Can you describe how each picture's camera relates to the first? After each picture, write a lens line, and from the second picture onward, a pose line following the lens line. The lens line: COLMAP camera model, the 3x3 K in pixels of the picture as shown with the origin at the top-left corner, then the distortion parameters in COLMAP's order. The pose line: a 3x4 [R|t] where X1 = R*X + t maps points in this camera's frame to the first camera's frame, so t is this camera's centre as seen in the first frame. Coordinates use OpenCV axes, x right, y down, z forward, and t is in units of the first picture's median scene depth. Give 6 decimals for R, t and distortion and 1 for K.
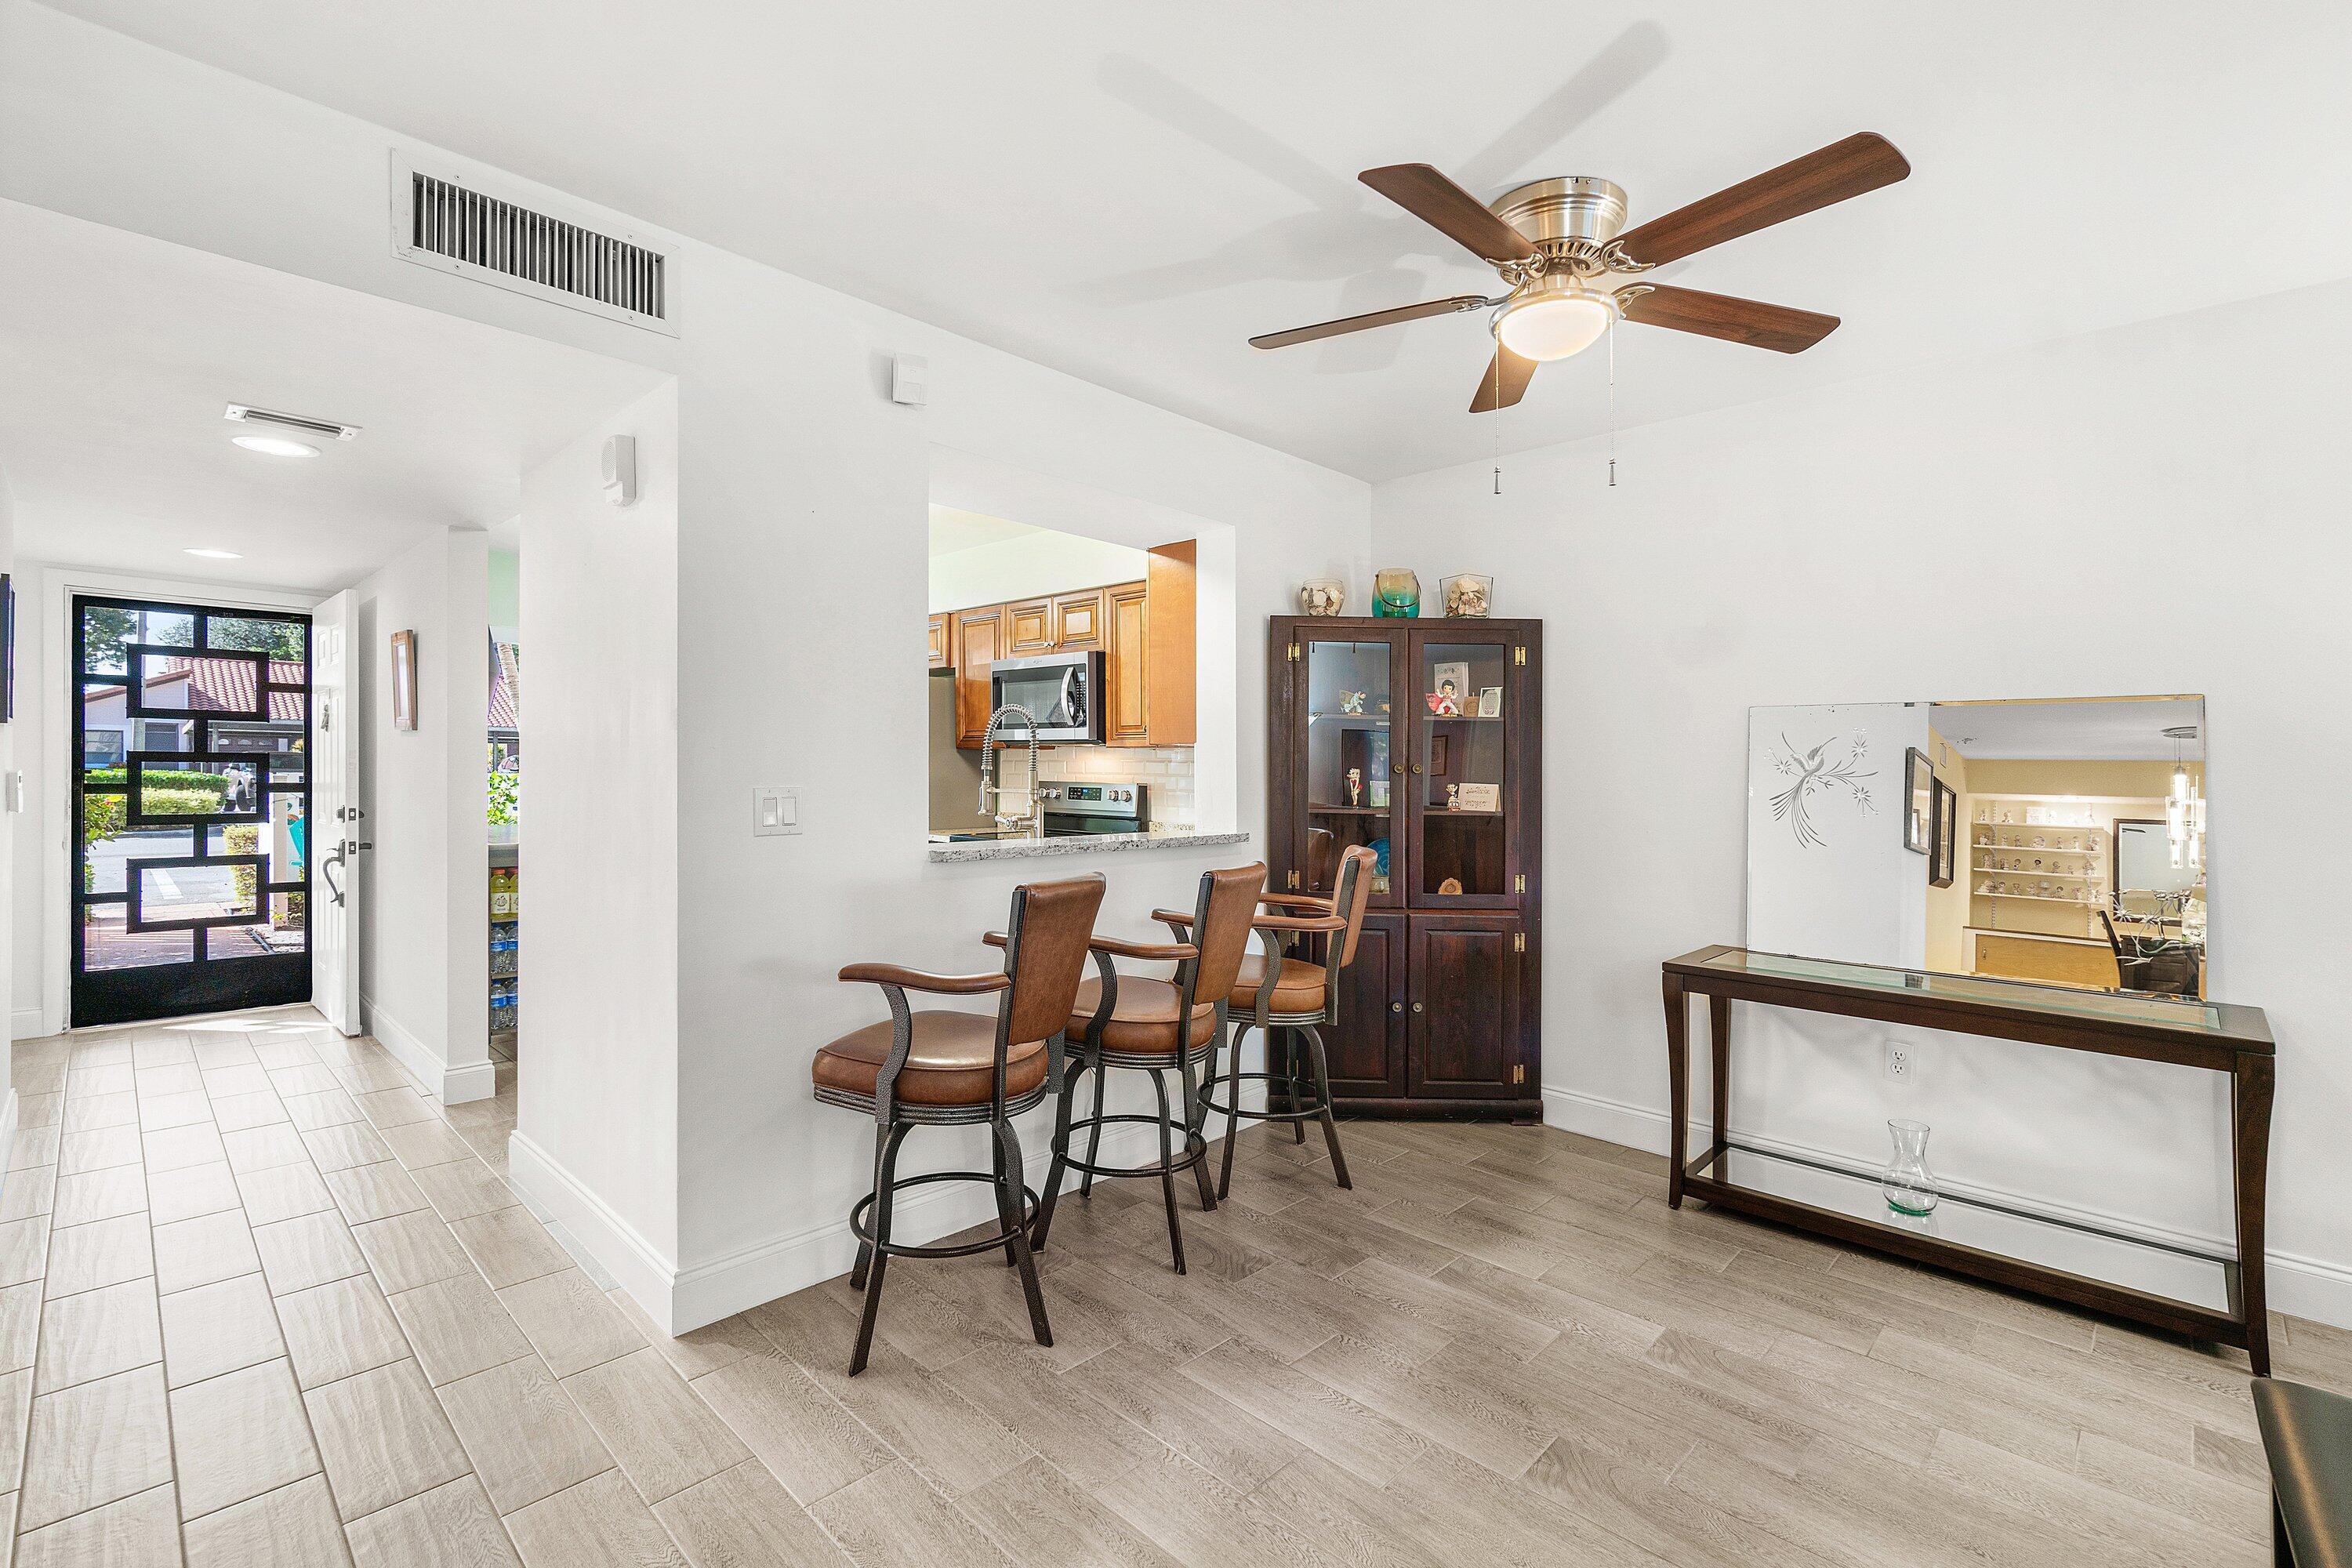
lens RADIAL K [[1031.3, 0, 1176.0], [0, 1031.3, 784.0], [0, 0, 1]] dist [-0.002929, -0.000467]
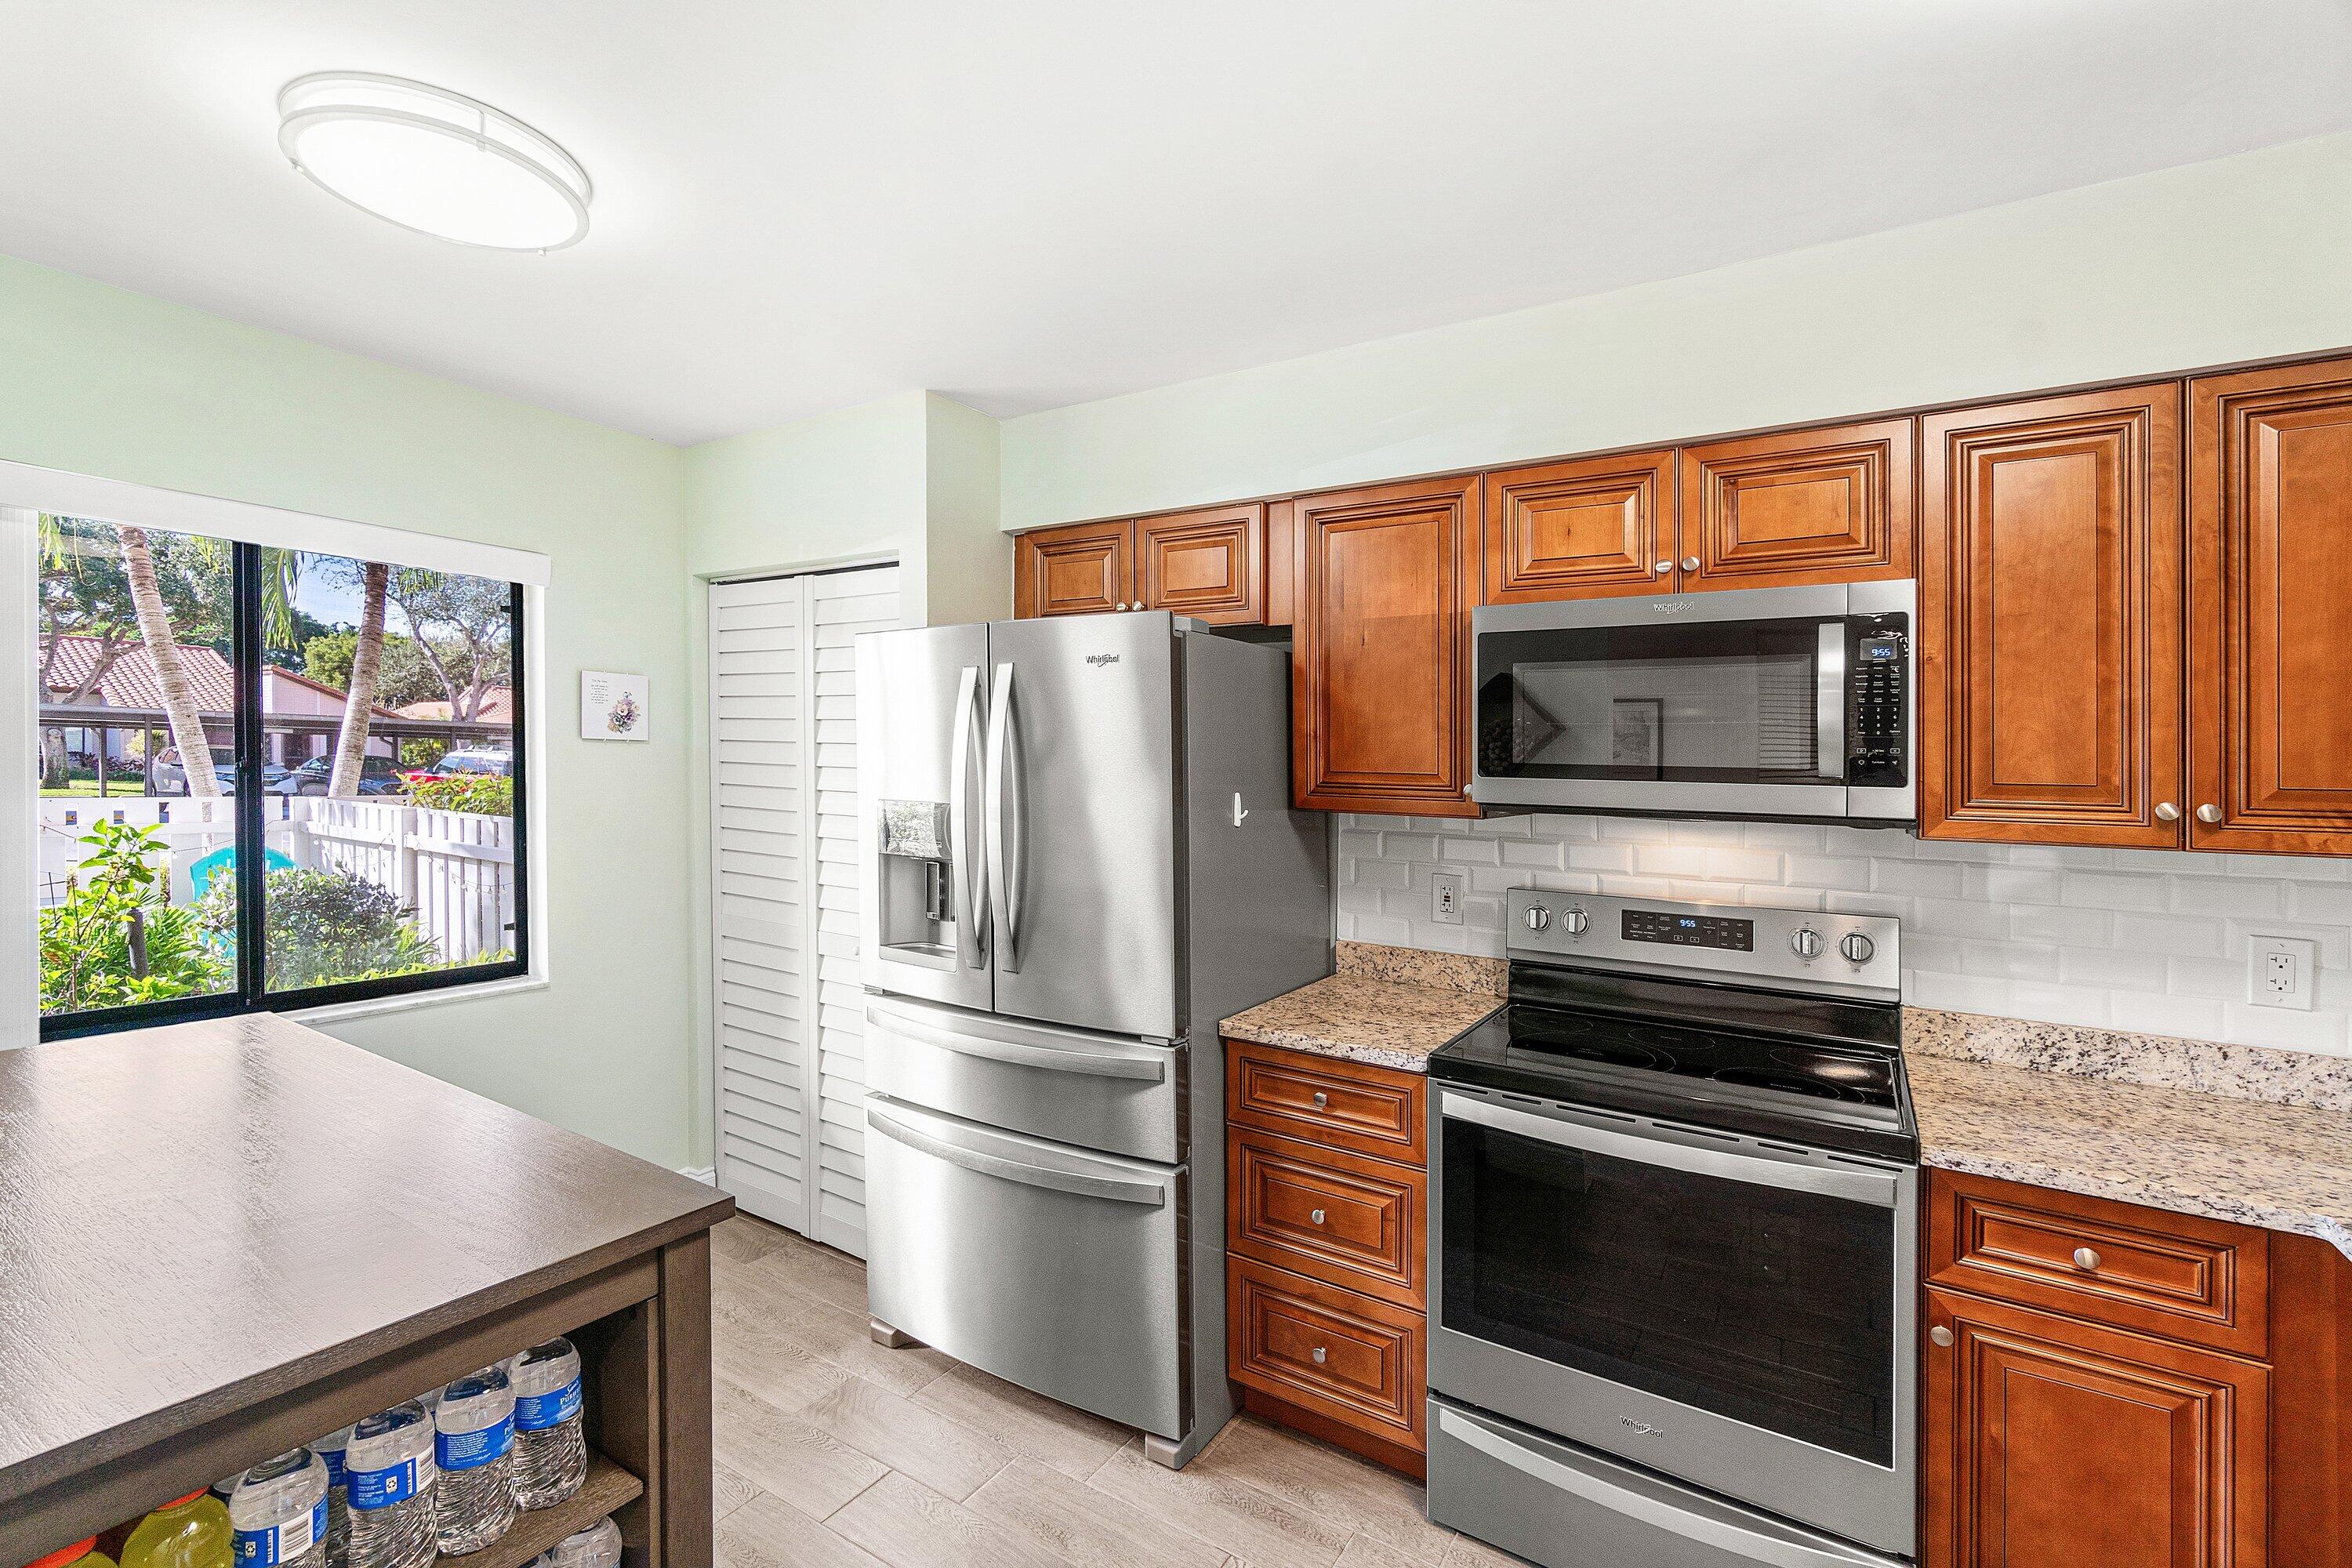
lens RADIAL K [[1068.3, 0, 1177.8], [0, 1068.3, 755.4], [0, 0, 1]] dist [-0.000498, 0.000083]
pose [[0.984042, 0.001986, 0.177928, -0.373017], [-0.001063, 0.999985, -0.005280, -0.058957], [-0.177935, 0.005007, 0.984029, 0.613479]]
